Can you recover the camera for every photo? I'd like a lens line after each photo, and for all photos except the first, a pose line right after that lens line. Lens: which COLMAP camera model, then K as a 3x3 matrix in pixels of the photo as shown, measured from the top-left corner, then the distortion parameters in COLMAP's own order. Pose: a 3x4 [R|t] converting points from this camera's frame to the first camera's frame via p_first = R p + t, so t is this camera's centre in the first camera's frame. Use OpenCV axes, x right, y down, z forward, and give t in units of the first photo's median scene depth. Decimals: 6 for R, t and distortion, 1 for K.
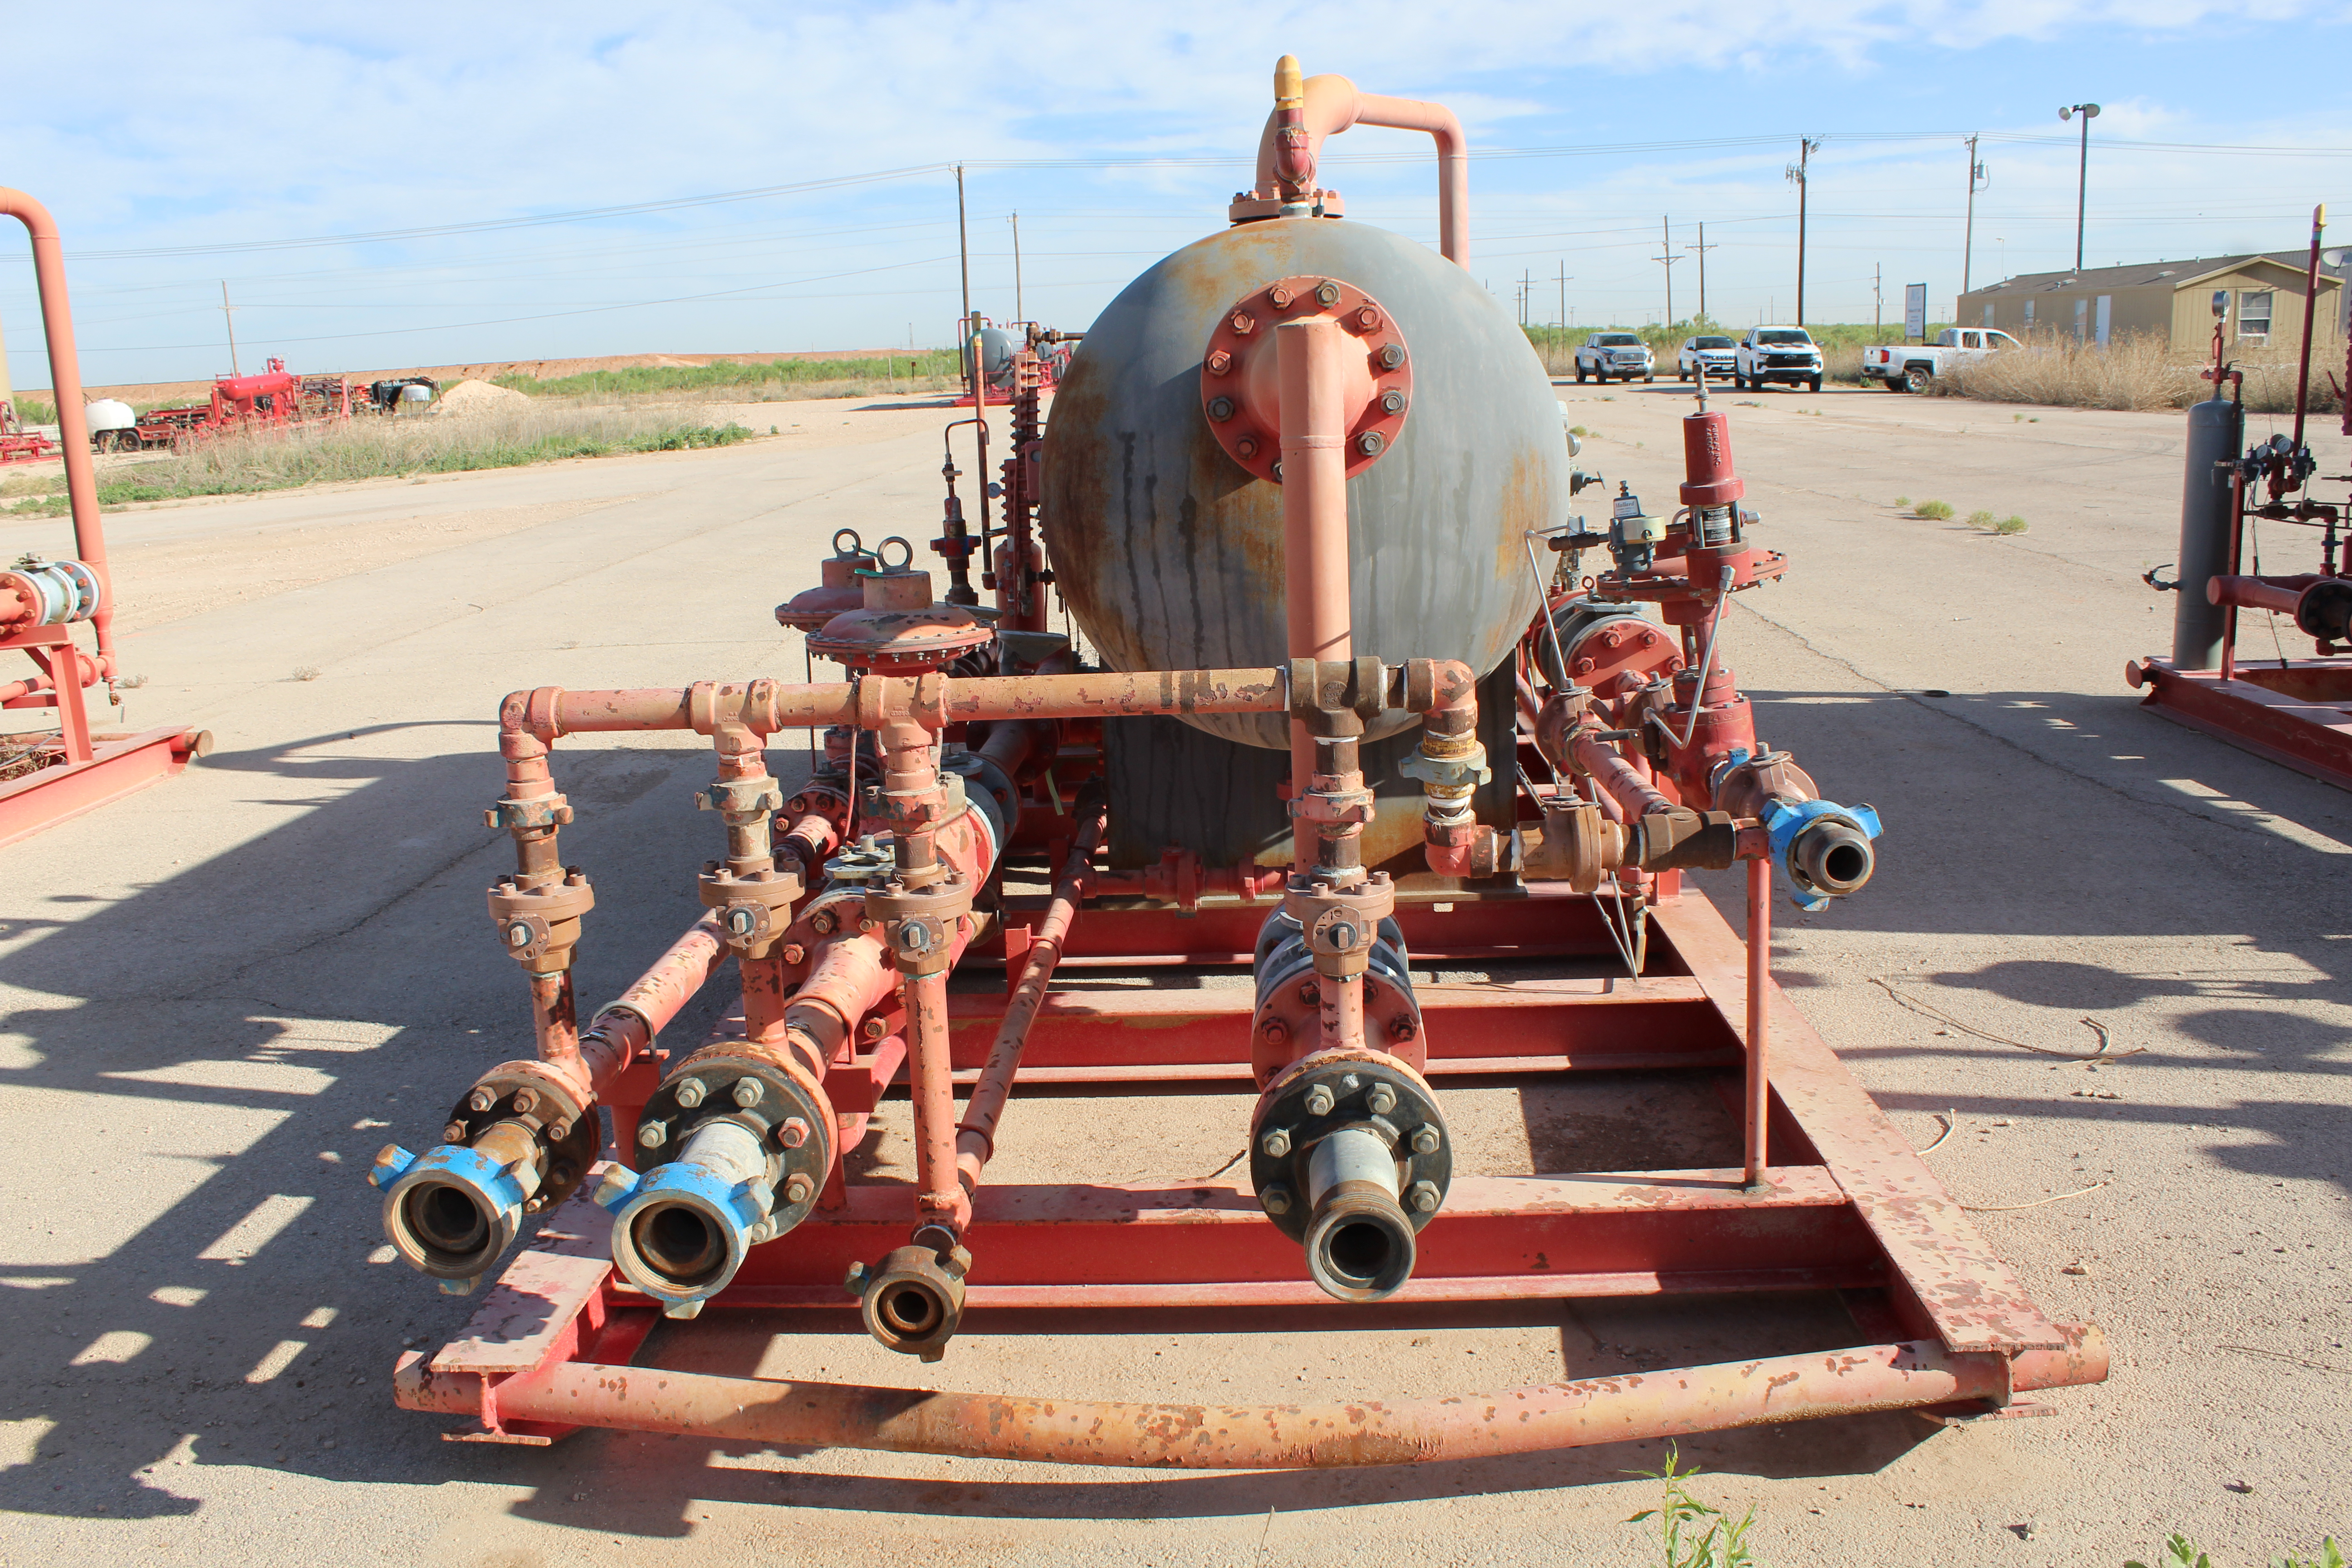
lens RADIAL K [[1961.6, 0, 1165.9], [0, 1961.6, 796.8], [0, 0, 1]] dist [-0.168623, 0.145859]
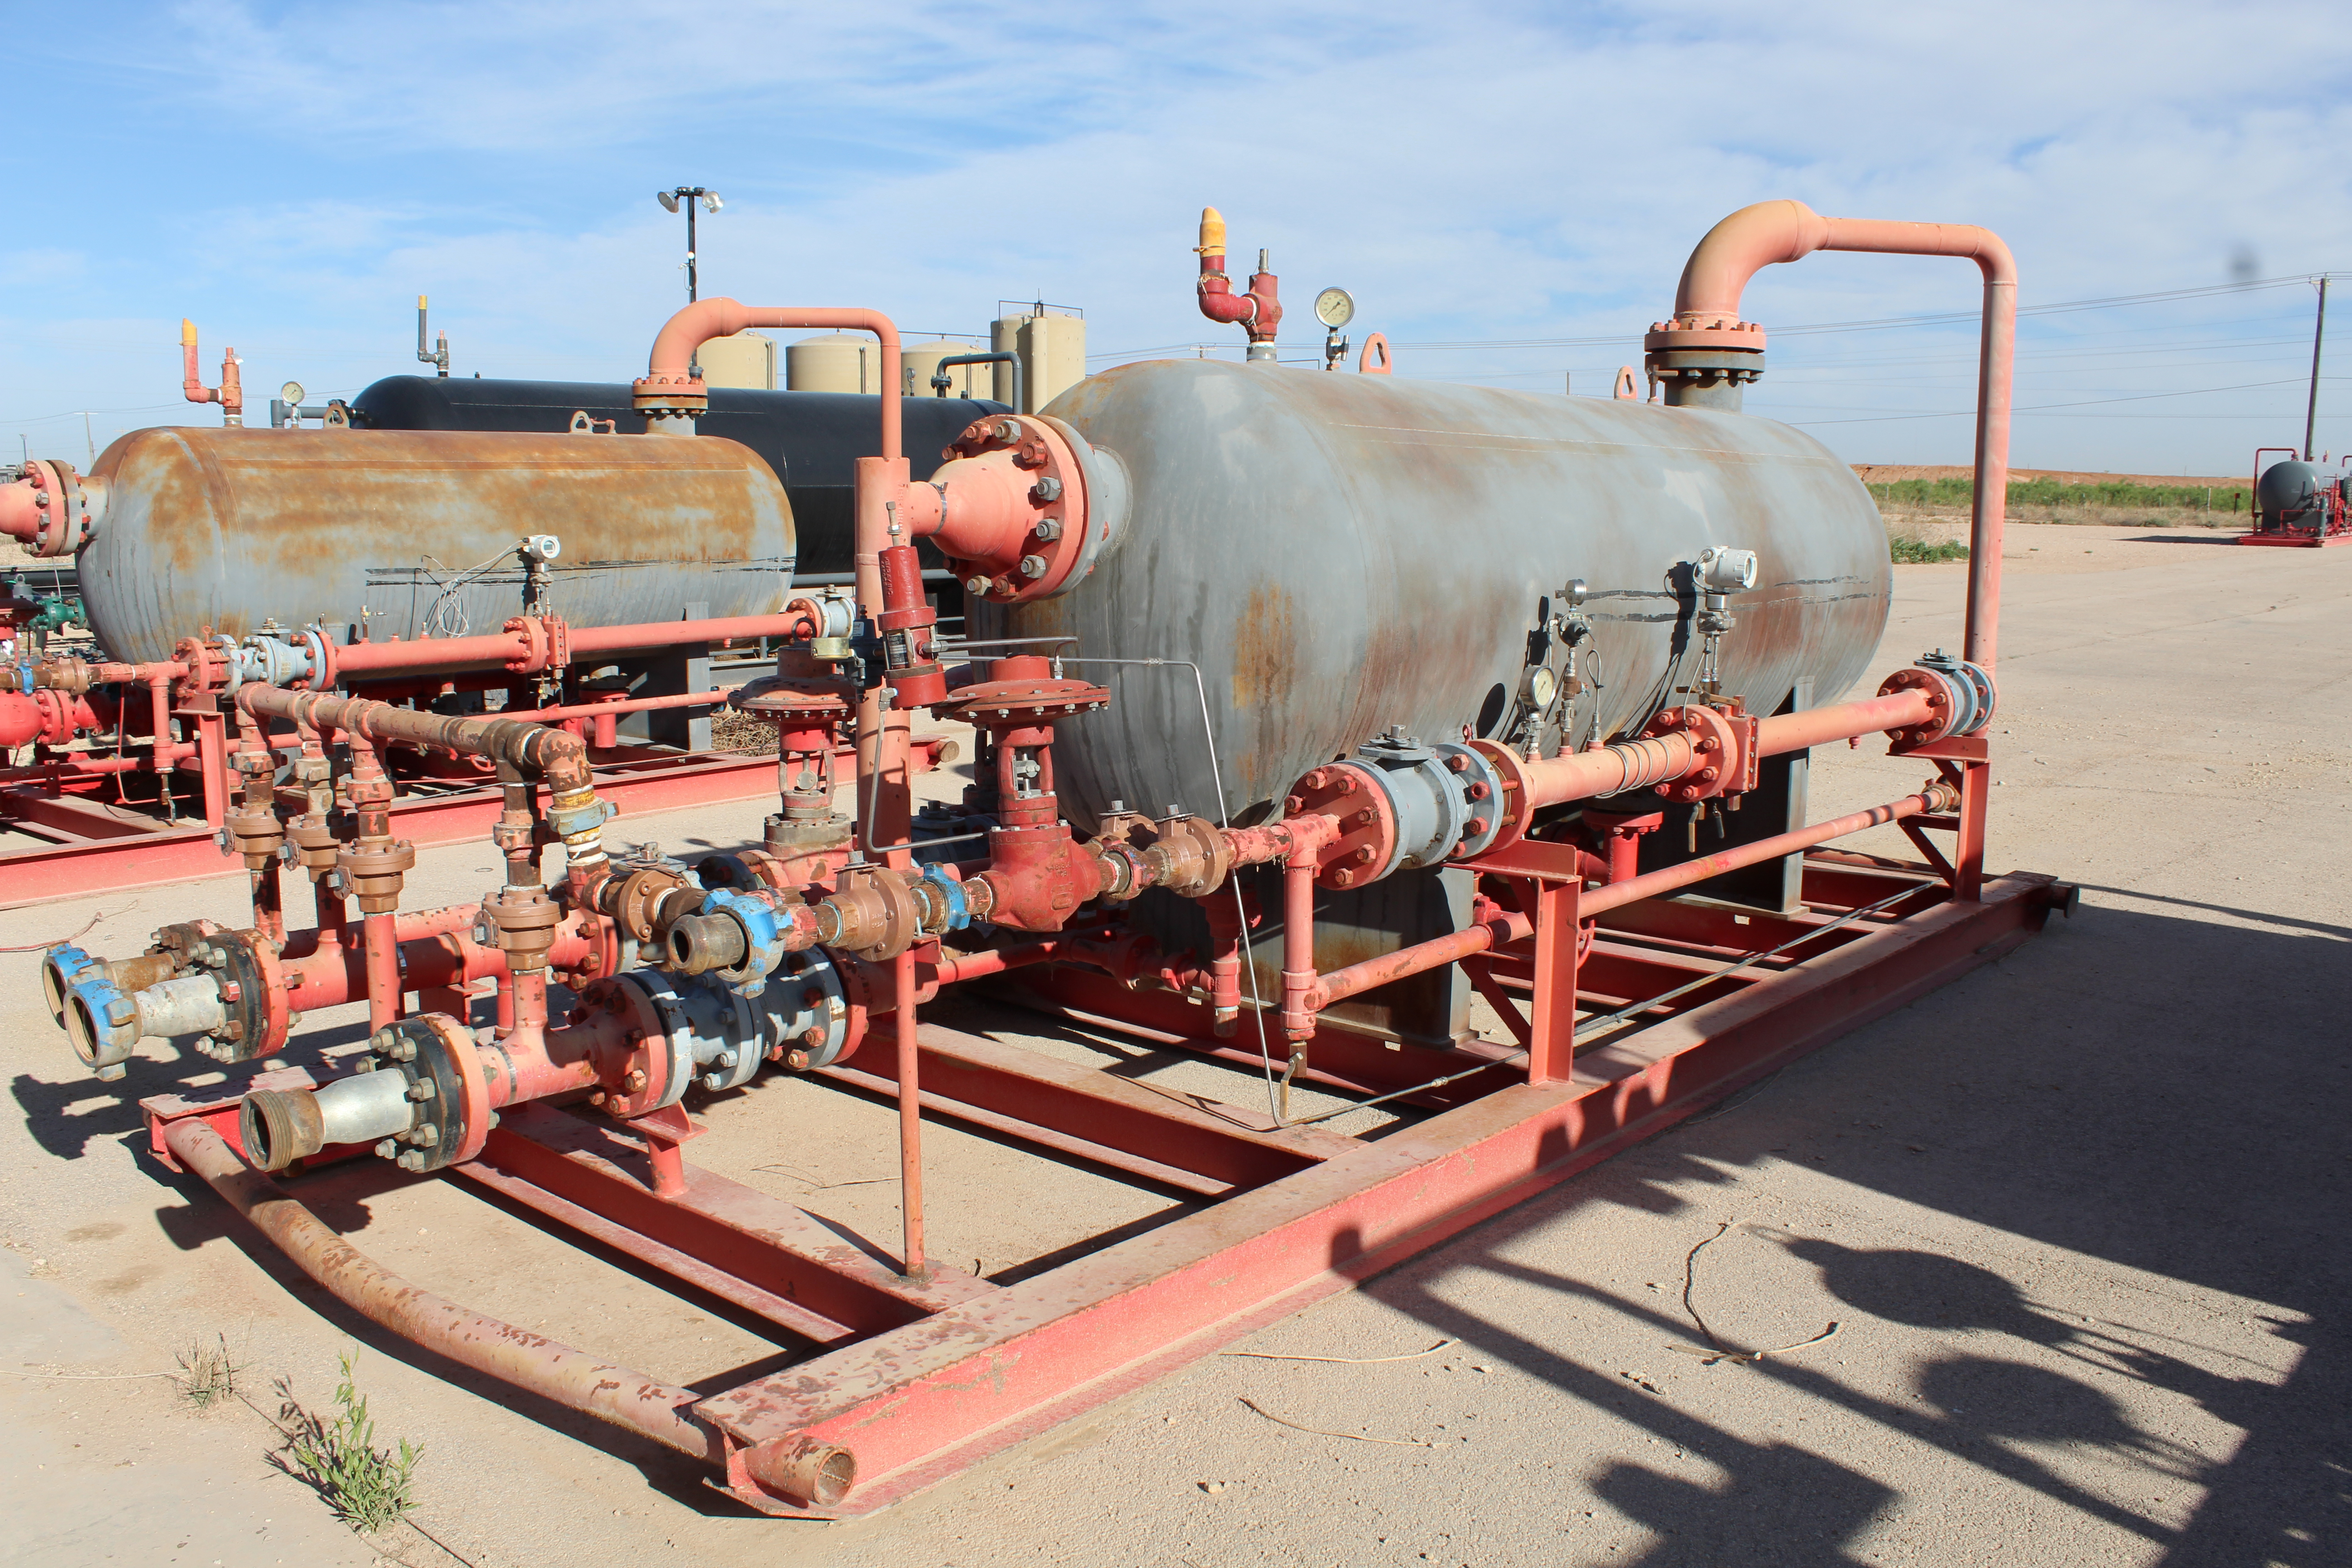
lens RADIAL K [[1961.6, 0, 1165.9], [0, 1961.6, 796.8], [0, 0, 1]] dist [-0.168623, 0.145859]
pose [[0.784677, 0.139921, -0.603908, 0.769623], [-0.170709, 0.985300, 0.006478, -0.066001], [0.595937, 0.098010, 0.797028, 0.158633]]
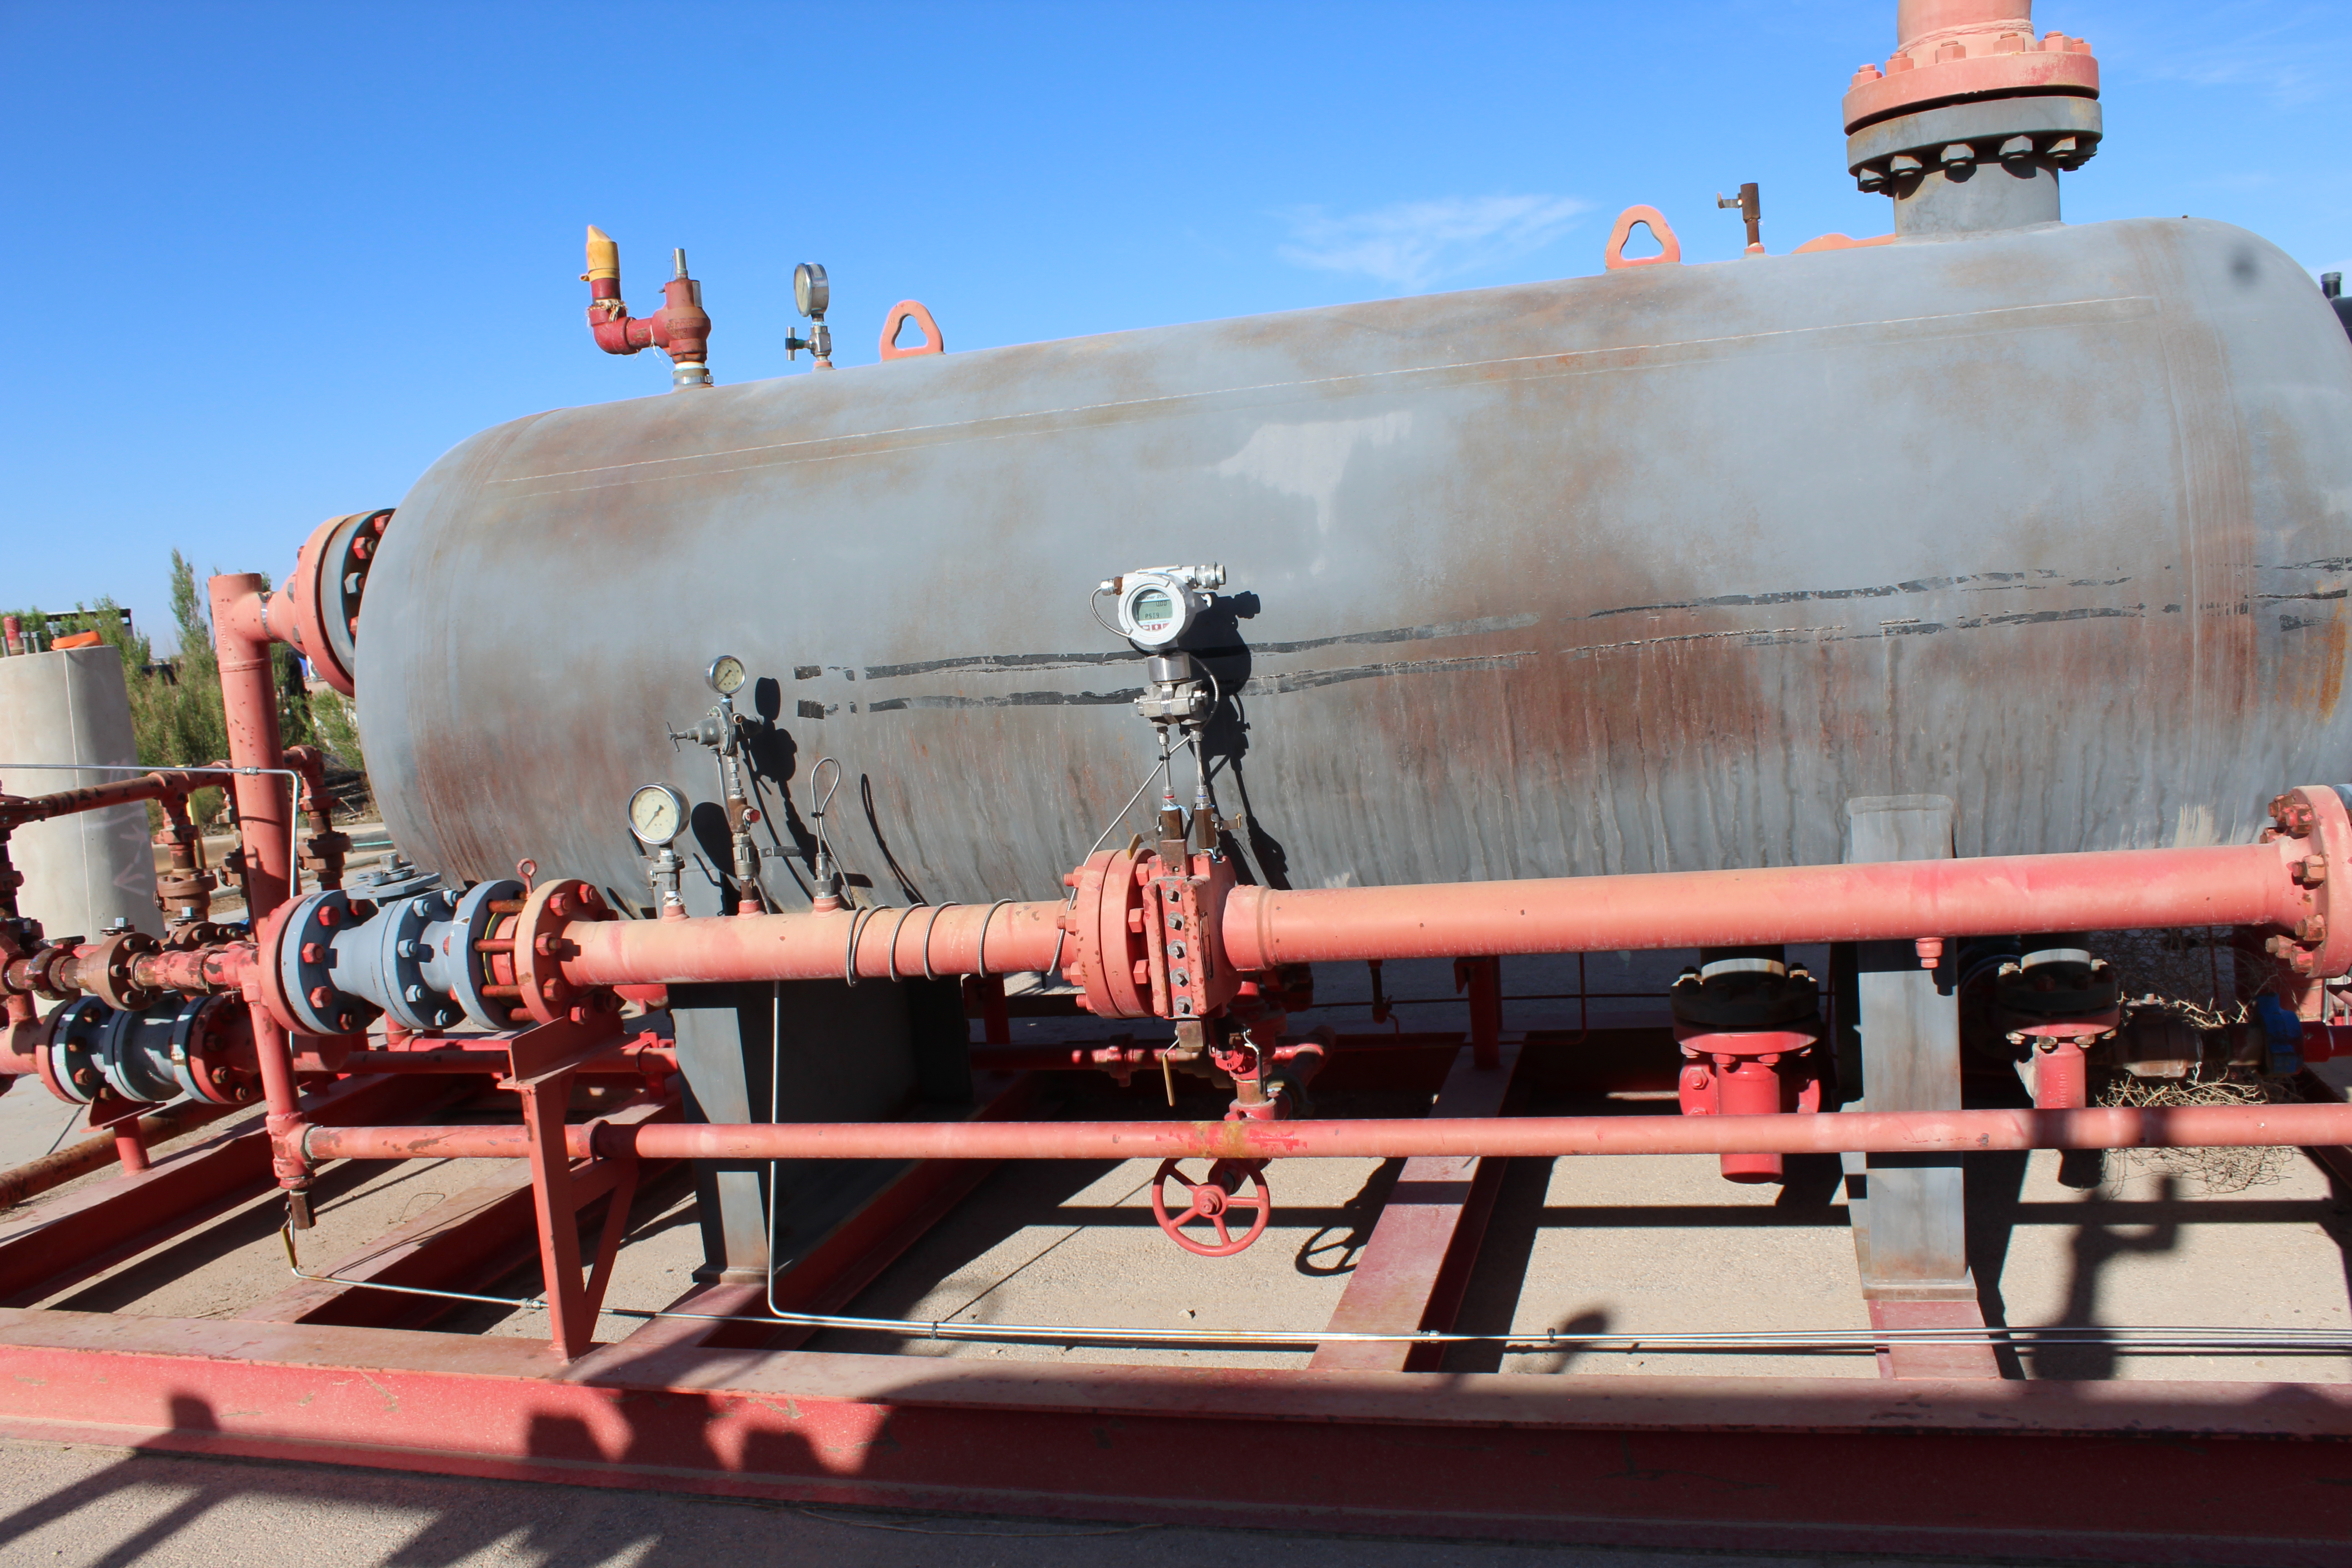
lens RADIAL K [[1961.6, 0, 1165.9], [0, 1961.6, 796.8], [0, 0, 1]] dist [-0.168623, 0.145859]
pose [[-0.211695, 0.182228, -0.960197, 0.964062], [-0.107894, 0.972101, 0.208275, -0.350450], [0.971362, 0.147690, -0.186128, 1.519001]]
